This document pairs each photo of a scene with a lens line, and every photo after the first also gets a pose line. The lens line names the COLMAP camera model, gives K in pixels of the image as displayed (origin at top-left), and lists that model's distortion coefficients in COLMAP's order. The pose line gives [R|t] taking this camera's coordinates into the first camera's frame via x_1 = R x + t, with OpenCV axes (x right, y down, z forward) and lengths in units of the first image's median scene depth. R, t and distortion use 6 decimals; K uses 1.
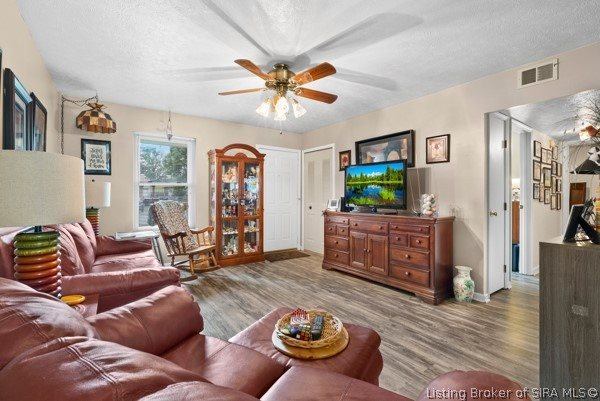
lens RADIAL K [[264.7, 0, 301.0], [0, 264.7, 196.5], [0, 0, 1]] dist [-0.010597, -0.001086]
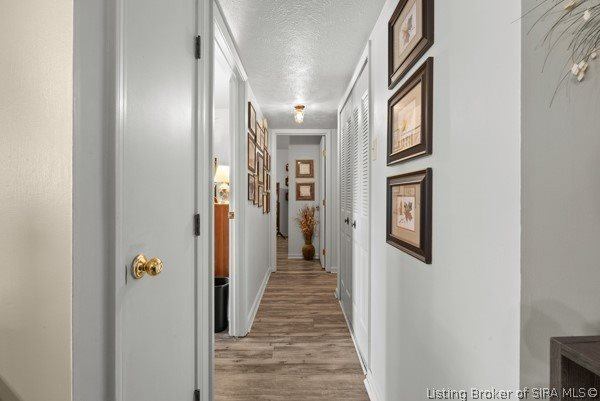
lens RADIAL K [[264.7, 0, 299.5], [0, 264.7, 197.6], [0, 0, 1]] dist [-0.010597, -0.001086]
pose [[0.574146, -0.003521, 0.818745, 0.467282], [-0.001842, 0.999983, 0.005592, -0.000491], [-0.818751, -0.004718, 0.574129, 0.565080]]
